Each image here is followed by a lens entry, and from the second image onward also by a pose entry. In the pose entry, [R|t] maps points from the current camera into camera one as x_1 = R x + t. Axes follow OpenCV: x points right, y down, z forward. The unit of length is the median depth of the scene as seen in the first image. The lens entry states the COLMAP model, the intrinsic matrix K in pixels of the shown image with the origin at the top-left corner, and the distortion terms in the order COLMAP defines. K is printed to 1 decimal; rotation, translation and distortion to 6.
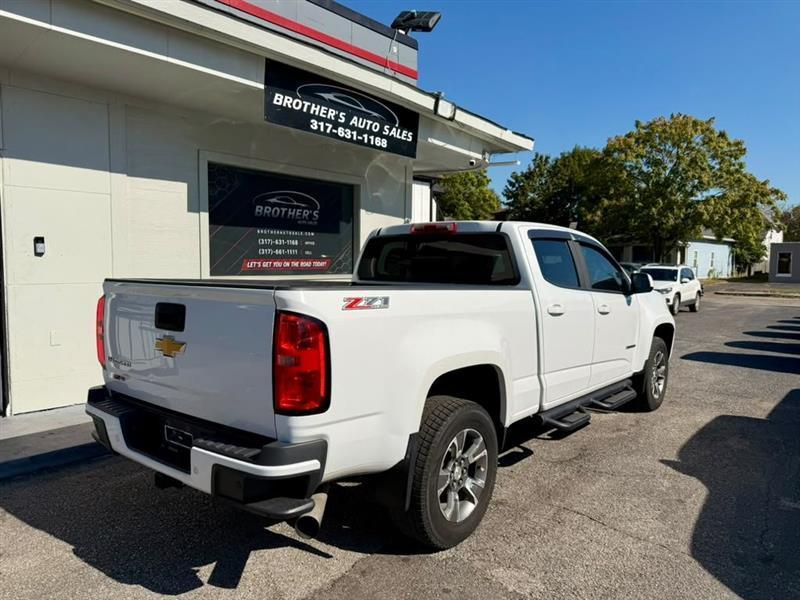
lens RADIAL K [[569.8, 0, 406.0], [0, 569.8, 302.1], [0, 0, 1]] dist [0.038885, -0.057871]
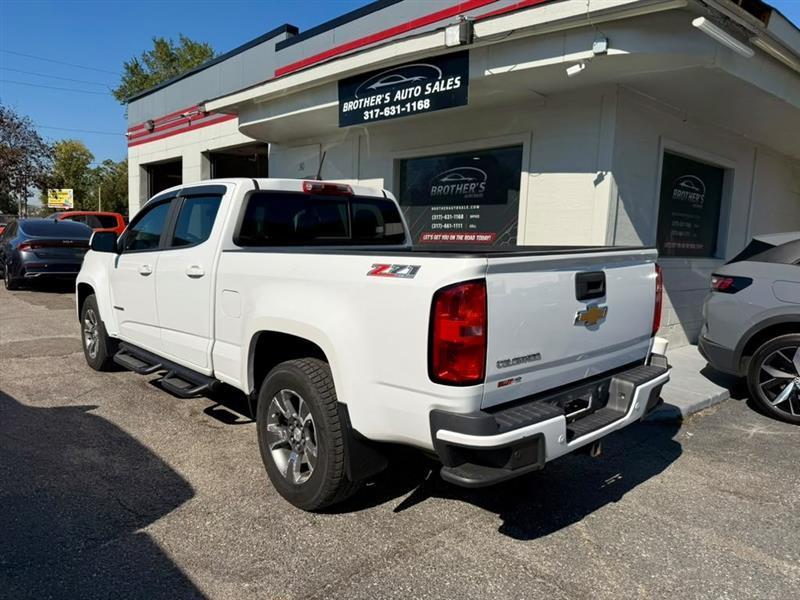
lens RADIAL K [[569.8, 0, 397.1], [0, 569.8, 305.8], [0, 0, 1]] dist [0.038885, -0.057871]
pose [[-0.113758, 0.097872, -0.988676, 0.907320], [-0.108902, 0.987911, 0.110326, -0.047858], [0.987522, 0.120219, -0.101725, 1.061912]]
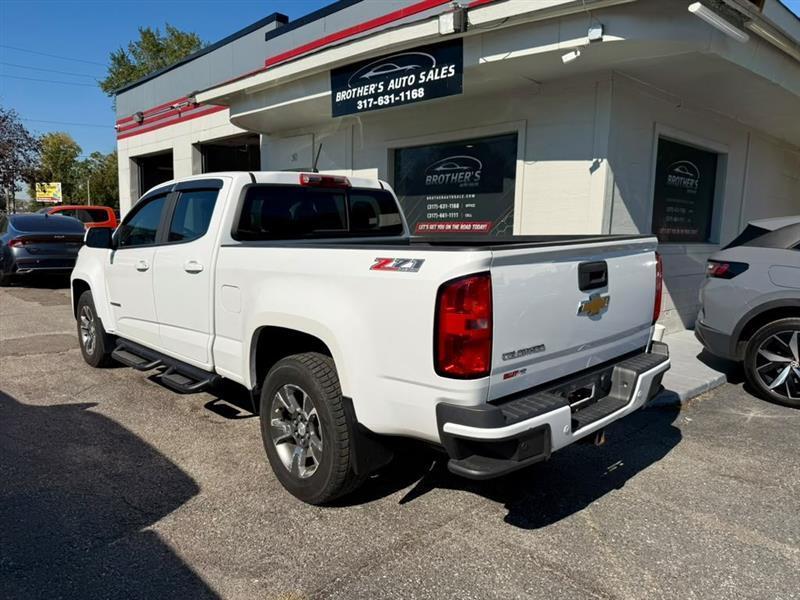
lens RADIAL K [[569.8, 0, 397.5], [0, 569.8, 304.5], [0, 0, 1]] dist [0.038885, -0.057871]
pose [[-0.099975, 0.116741, -0.988118, 0.906951], [-0.092902, 0.987660, 0.126087, -0.050237], [0.990643, 0.104403, -0.087896, 1.054826]]
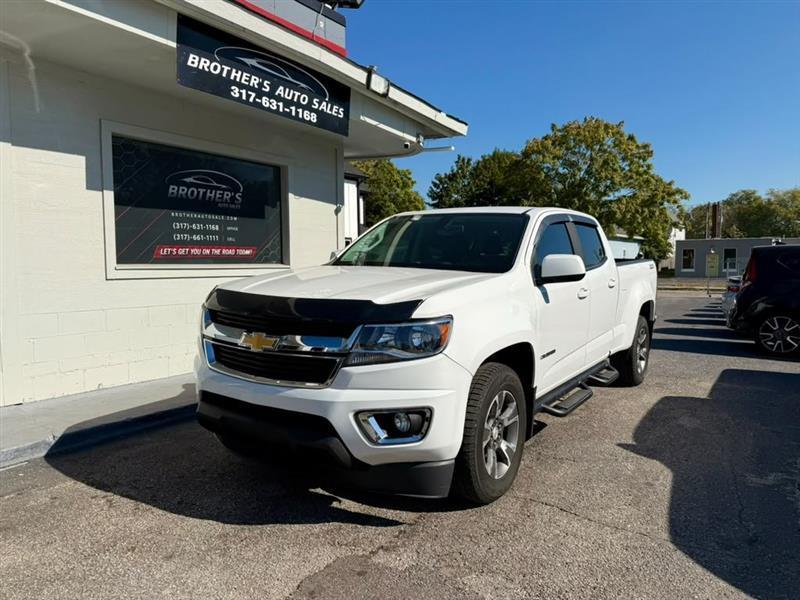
lens RADIAL K [[569.8, 0, 405.7], [0, 569.8, 299.1], [0, 0, 1]] dist [0.038885, -0.057871]
pose [[0.991471, -0.021661, 0.128518, -0.015366], [0.022842, 0.999709, -0.007716, 0.024031], [-0.128314, 0.010586, 0.991677, 0.066906]]
